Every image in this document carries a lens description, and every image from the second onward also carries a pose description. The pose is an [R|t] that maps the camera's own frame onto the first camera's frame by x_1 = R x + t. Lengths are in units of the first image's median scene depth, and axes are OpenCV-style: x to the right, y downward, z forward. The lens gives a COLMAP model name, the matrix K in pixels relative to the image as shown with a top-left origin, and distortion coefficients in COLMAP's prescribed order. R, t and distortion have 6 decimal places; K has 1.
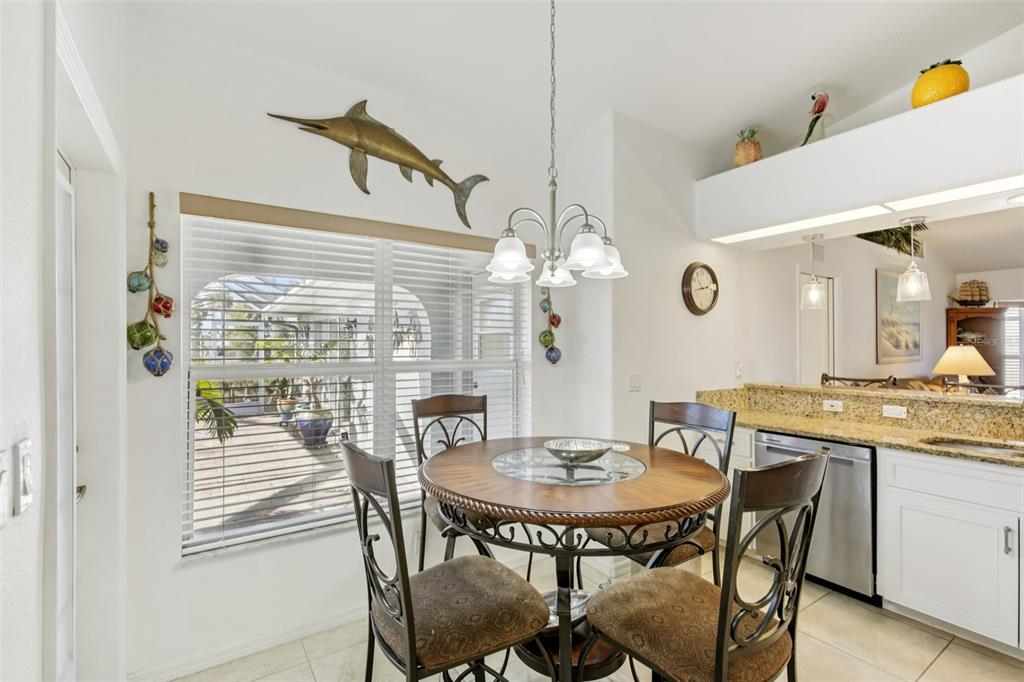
lens RADIAL K [[461.6, 0, 511.4], [0, 461.6, 343.5], [0, 0, 1]] dist [0.002961, -0.000798]
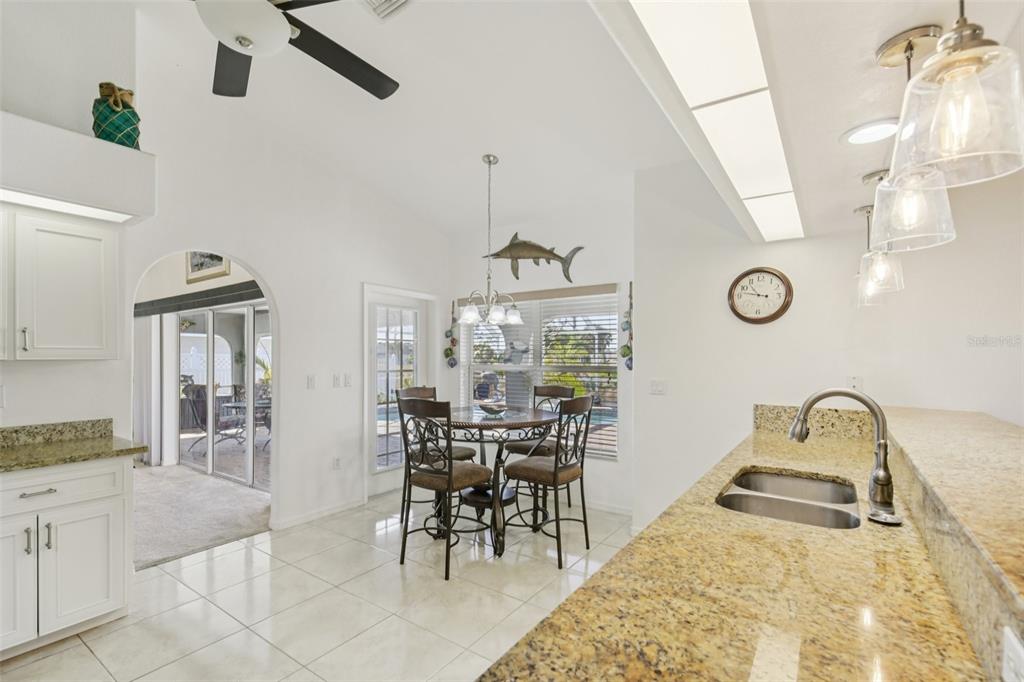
lens RADIAL K [[465.4, 0, 507.0], [0, 465.4, 350.0], [0, 0, 1]] dist [0.001891, -0.000106]
pose [[0.358044, -0.015634, -0.933574, 1.325566], [0.003837, 0.999876, -0.015272, 0.005902], [0.933697, 0.001886, 0.358059, 0.216965]]
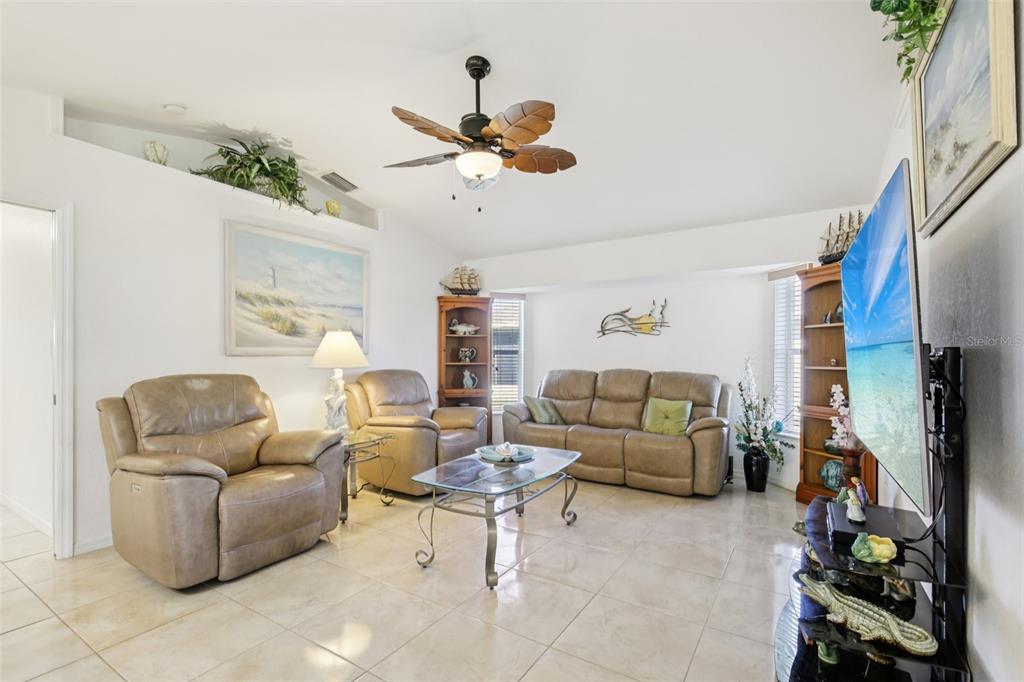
lens RADIAL K [[461.6, 0, 511.4], [0, 461.6, 343.5], [0, 0, 1]] dist [0.002961, -0.000798]
pose [[0.916794, 0.011712, 0.399188, 1.650567], [-0.003641, 0.999773, -0.020970, 0.072445], [-0.399344, 0.017771, 0.916629, 0.316766]]
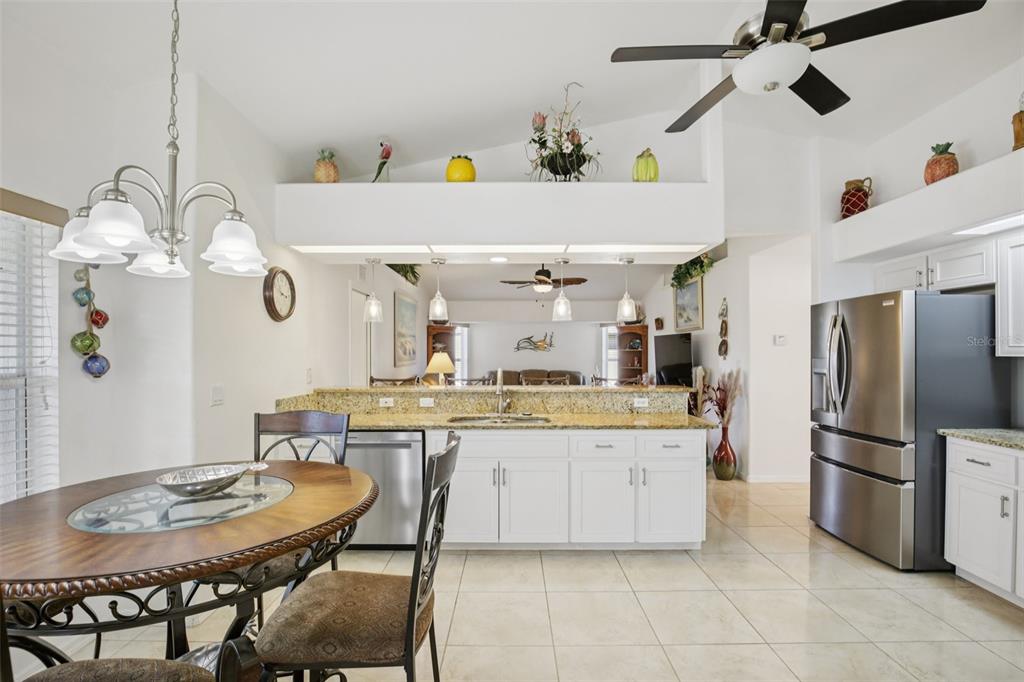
lens RADIAL K [[466.1, 0, 509.4], [0, 466.1, 351.5], [0, 0, 1]] dist [-0.021385, 0.000630]
pose [[0.557113, 0.001263, 0.830435, -0.162155], [-0.002800, 0.999996, 0.000358, 0.000378], [-0.830432, -0.002525, 0.557115, 0.061964]]
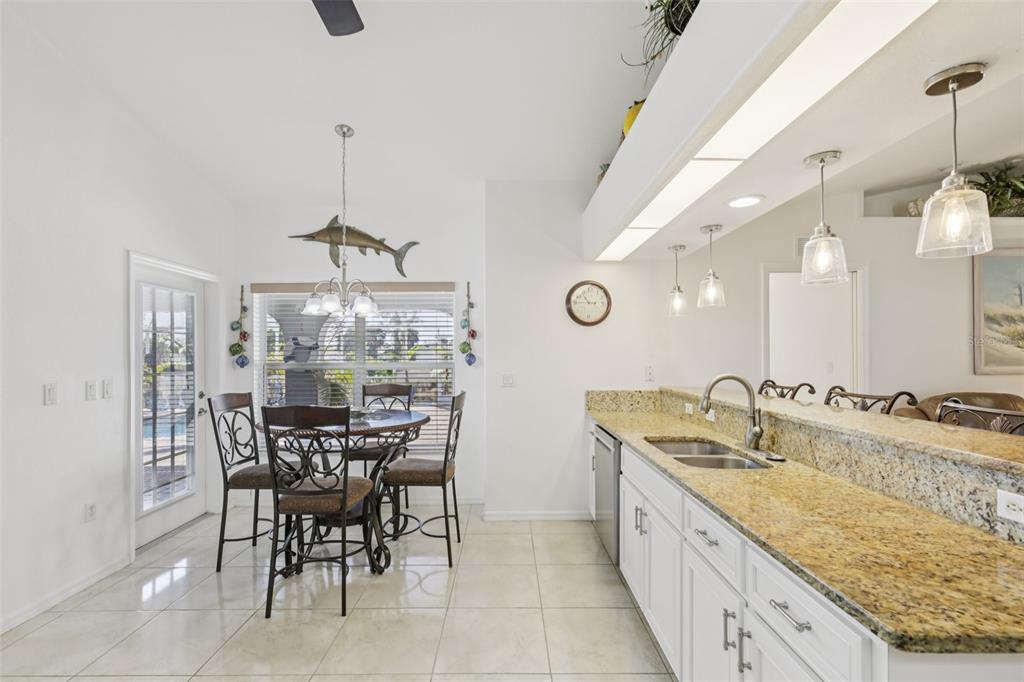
lens RADIAL K [[461.6, 0, 511.4], [0, 461.6, 343.5], [0, 0, 1]] dist [0.002961, -0.000798]
pose [[0.836763, -0.017330, -0.547291, 1.052795], [0.009025, 0.999800, -0.017860, 0.003569], [0.547490, 0.010005, 0.836752, -0.101220]]
